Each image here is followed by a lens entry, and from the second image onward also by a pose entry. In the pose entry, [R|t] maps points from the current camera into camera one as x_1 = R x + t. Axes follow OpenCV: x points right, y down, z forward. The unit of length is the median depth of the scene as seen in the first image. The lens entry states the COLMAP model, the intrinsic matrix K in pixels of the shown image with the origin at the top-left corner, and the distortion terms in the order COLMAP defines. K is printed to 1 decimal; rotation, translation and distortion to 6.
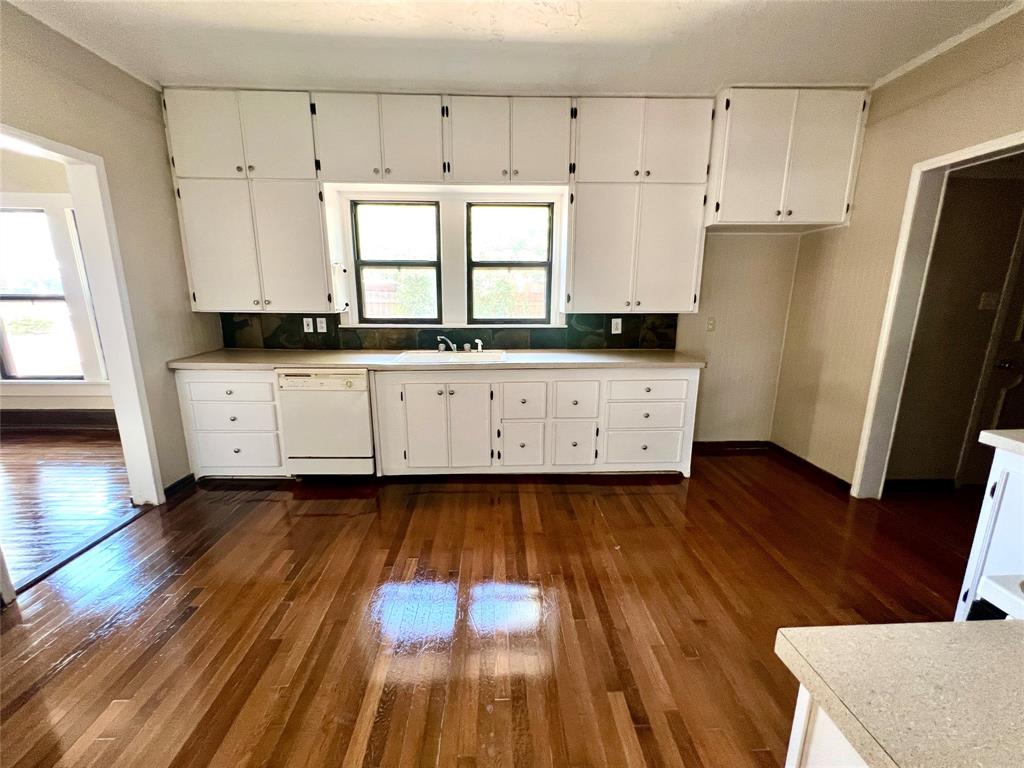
lens RADIAL K [[415.6, 0, 508.5], [0, 415.6, 380.8], [0, 0, 1]] dist [0.001190, 0.000198]
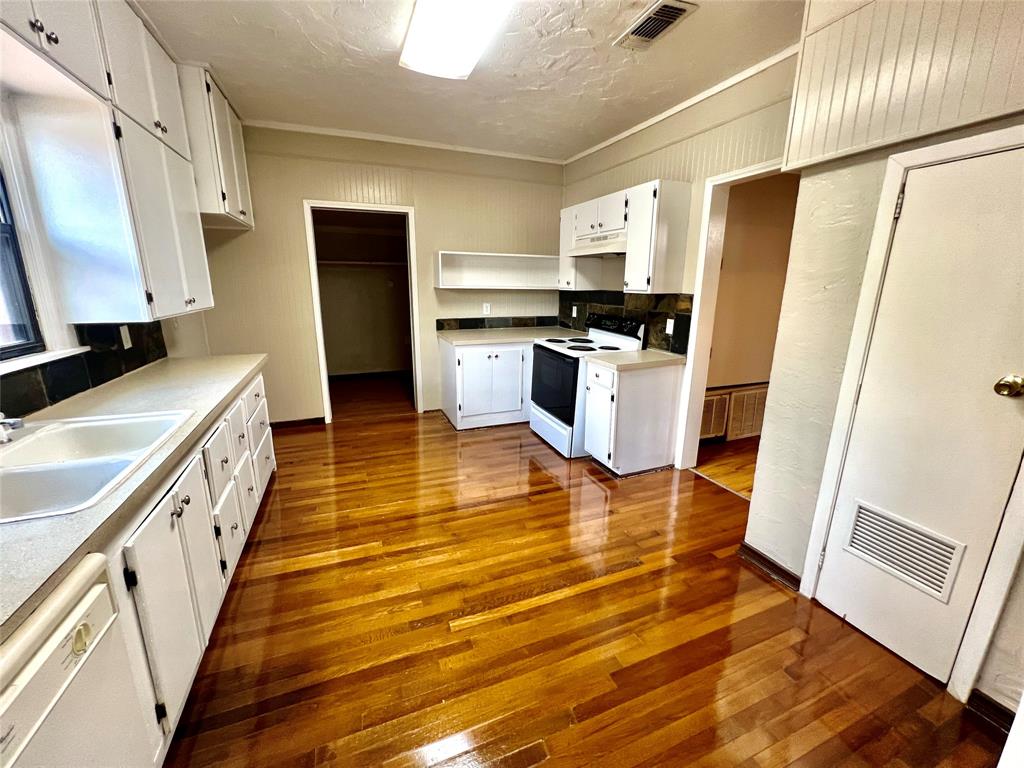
lens RADIAL K [[413.3, 0, 510.6], [0, 413.3, 382.6], [0, 0, 1]] dist [-0.001732, 0.000233]
pose [[-0.342382, -0.227792, 0.911529, -0.642392], [0.187874, 0.933973, 0.303969, -0.166963], [-0.920586, 0.275326, -0.276980, 0.711839]]
